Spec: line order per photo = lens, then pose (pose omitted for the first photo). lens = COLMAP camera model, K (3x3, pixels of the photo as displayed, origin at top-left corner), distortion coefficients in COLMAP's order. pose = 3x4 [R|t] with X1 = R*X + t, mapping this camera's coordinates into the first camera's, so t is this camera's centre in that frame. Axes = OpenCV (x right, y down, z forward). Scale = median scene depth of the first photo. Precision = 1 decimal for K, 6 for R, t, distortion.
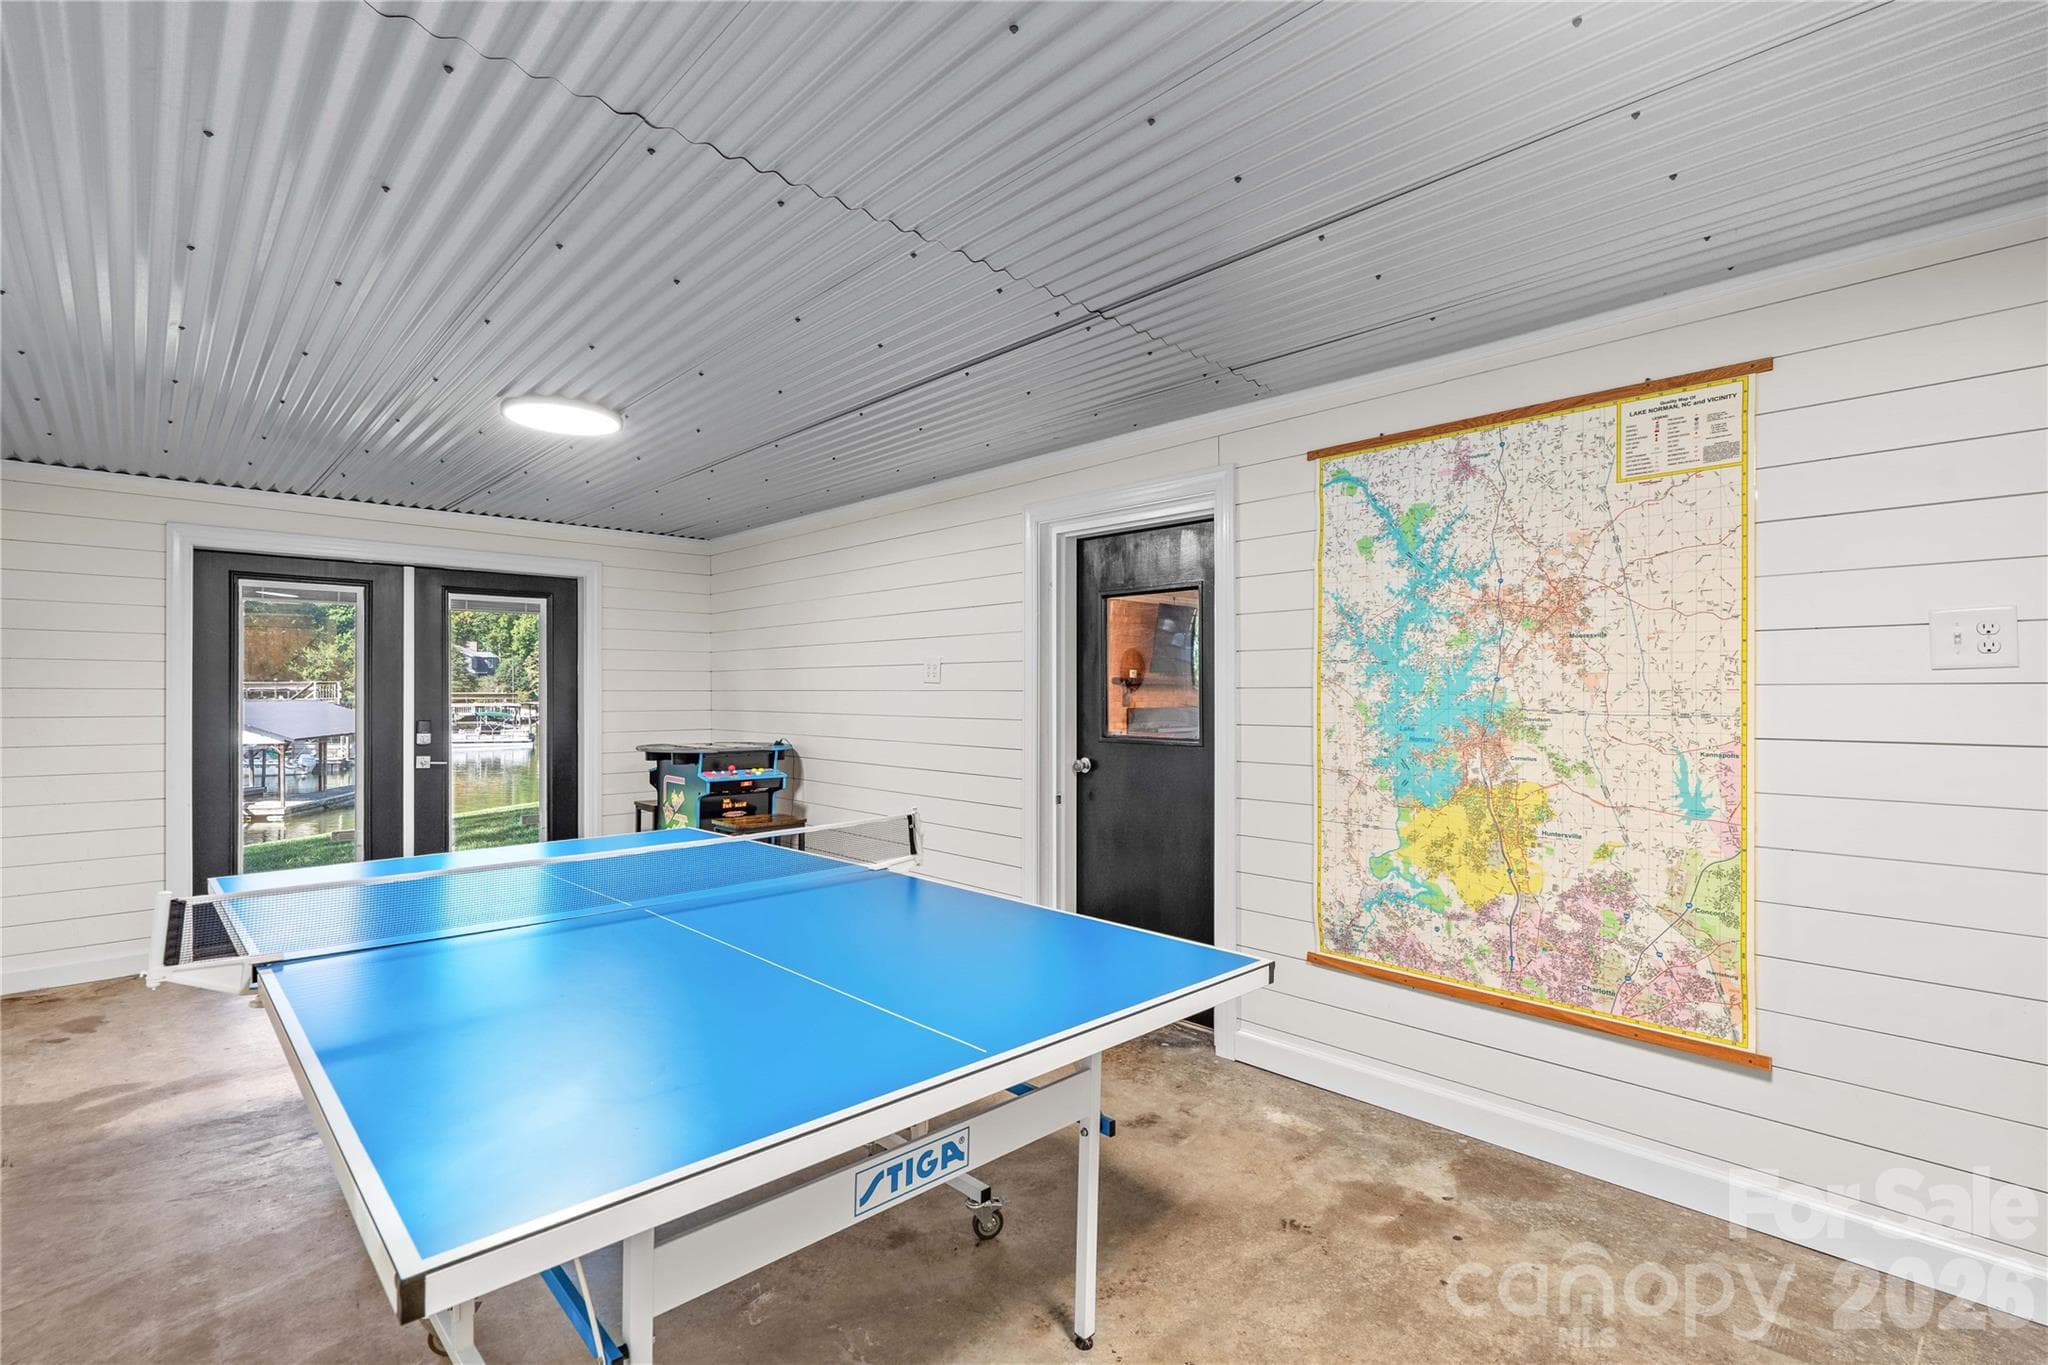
lens RADIAL K [[934.7, 0, 1012.1], [0, 934.7, 689.3], [0, 0, 1]] dist [0.000101, 0.000927]
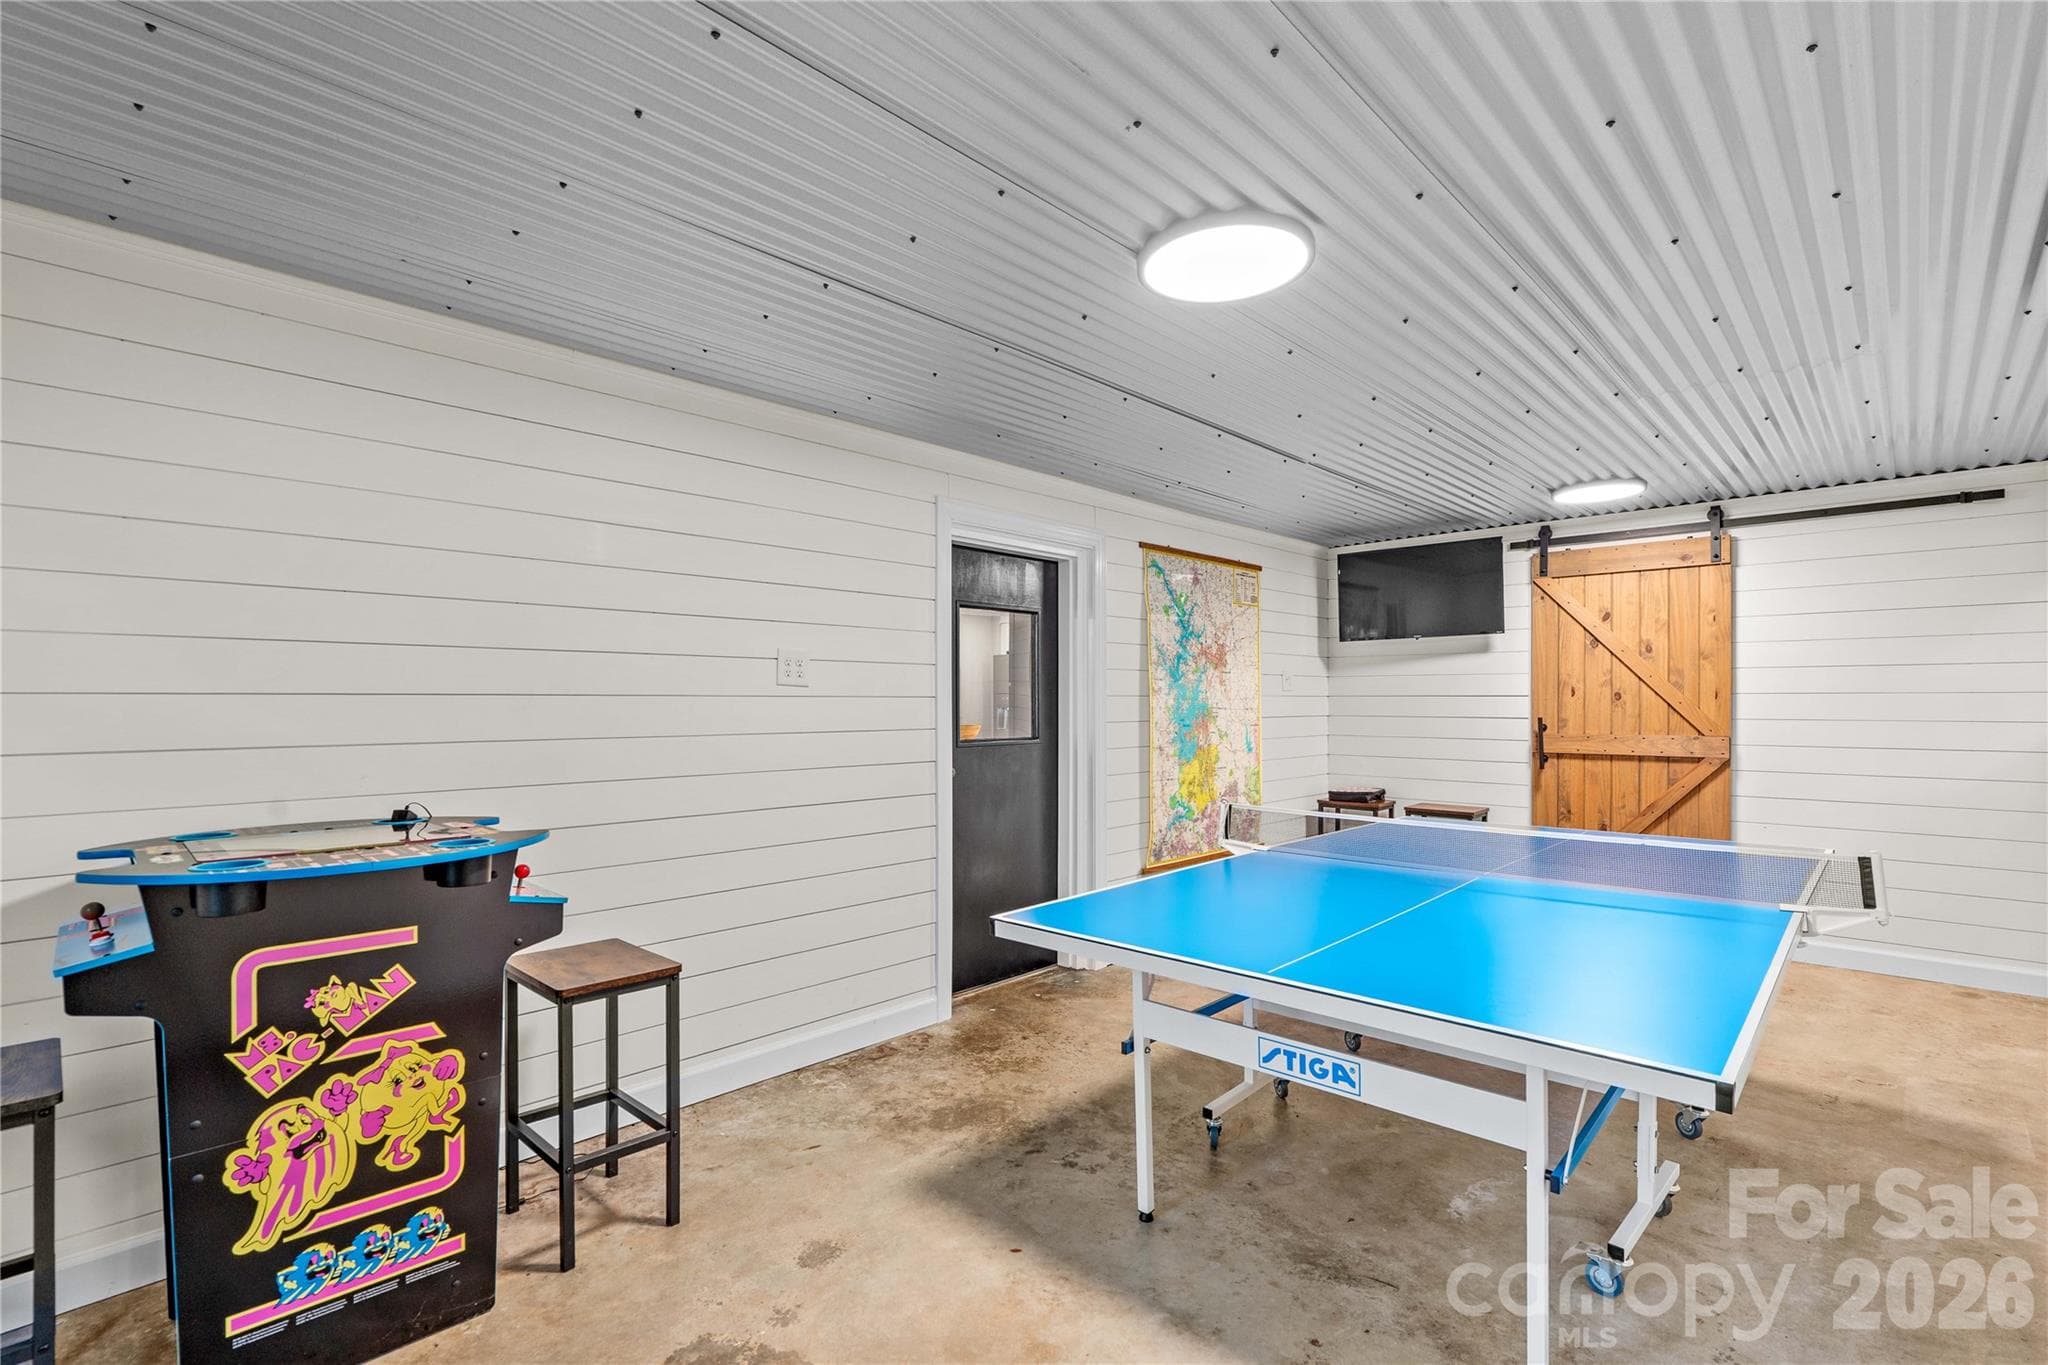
lens RADIAL K [[934.7, 0, 1012.1], [0, 934.7, 689.3], [0, 0, 1]] dist [0.000101, 0.000927]
pose [[-0.050900, 0.006040, 0.998686, -1.319078], [-0.005254, 0.999966, -0.006315, -0.002596], [-0.998690, -0.005569, -0.050866, 1.419765]]
